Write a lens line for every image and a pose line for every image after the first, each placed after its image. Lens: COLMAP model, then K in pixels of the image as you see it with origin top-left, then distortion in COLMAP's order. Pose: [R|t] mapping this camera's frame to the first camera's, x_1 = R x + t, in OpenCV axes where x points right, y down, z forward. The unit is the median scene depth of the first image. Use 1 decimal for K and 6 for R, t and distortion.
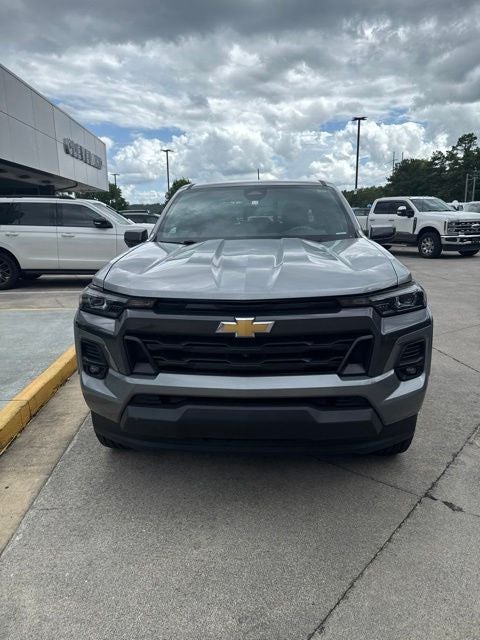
lens RADIAL K [[449.1, 0, 241.0], [0, 449.1, 324.3], [0, 0, 1]] dist [0.002324, -0.017380]
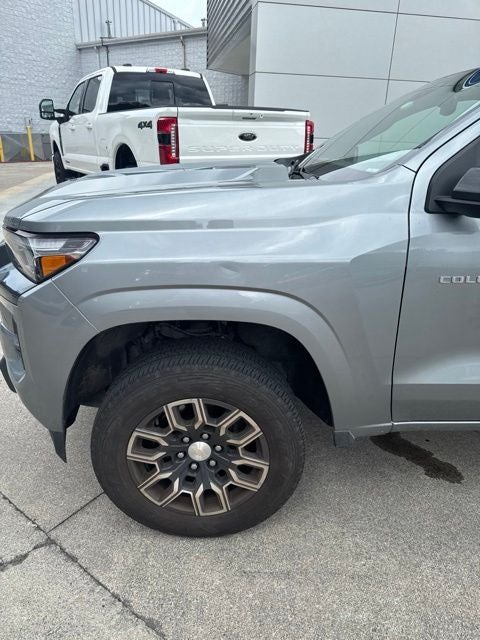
lens RADIAL K [[454.6, 0, 240.0], [0, 454.6, 321.8], [0, 0, 1]] dist [-0.002501, -0.005099]
pose [[0.083411, 0.399364, -0.912990, 0.985388], [-0.253405, 0.894566, 0.368154, -0.280331], [0.963758, 0.200648, 0.175818, 1.125120]]
